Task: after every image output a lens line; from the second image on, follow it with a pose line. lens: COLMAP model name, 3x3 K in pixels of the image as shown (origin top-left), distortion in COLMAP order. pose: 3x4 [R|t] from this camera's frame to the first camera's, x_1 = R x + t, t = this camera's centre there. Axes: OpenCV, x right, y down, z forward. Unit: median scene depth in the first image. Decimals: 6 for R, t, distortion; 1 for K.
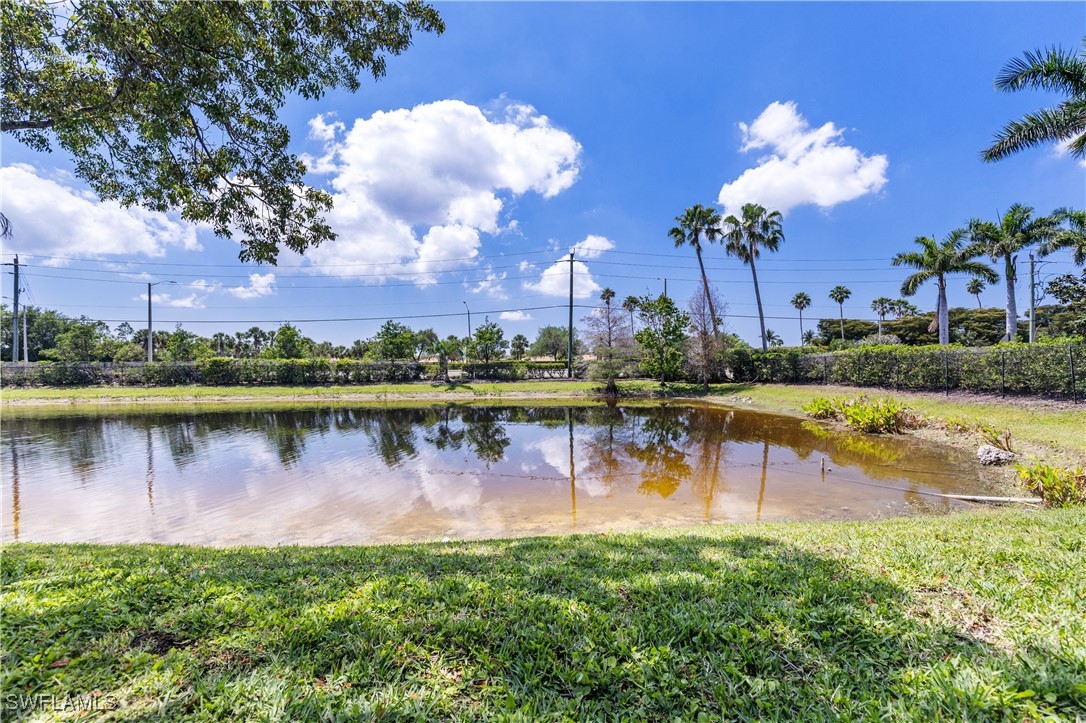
lens RADIAL K [[492.6, 0, 539.9], [0, 492.6, 362.0], [0, 0, 1]] dist [0.004585, 0.000147]
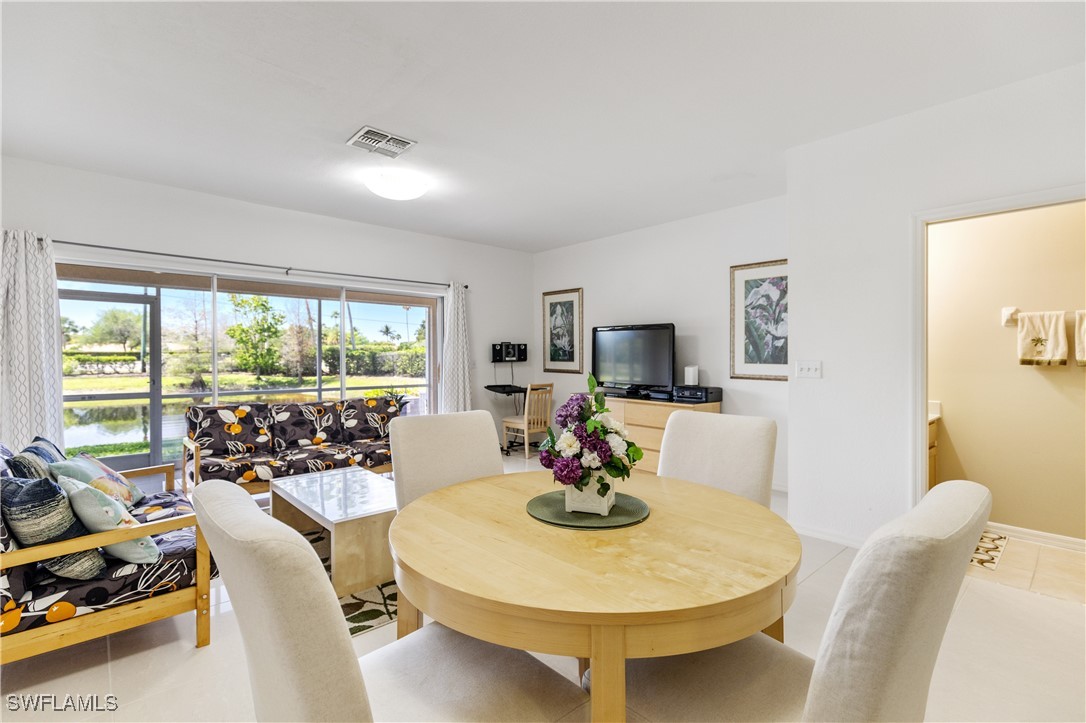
lens RADIAL K [[492.6, 0, 548.1], [0, 492.6, 359.1], [0, 0, 1]] dist [0.004585, 0.000147]
pose [[0.740000, 0.006856, 0.672572, -0.000154], [-0.014544, 0.999877, 0.005810, -0.009193], [-0.672450, -0.014081, 0.740008, -0.170657]]
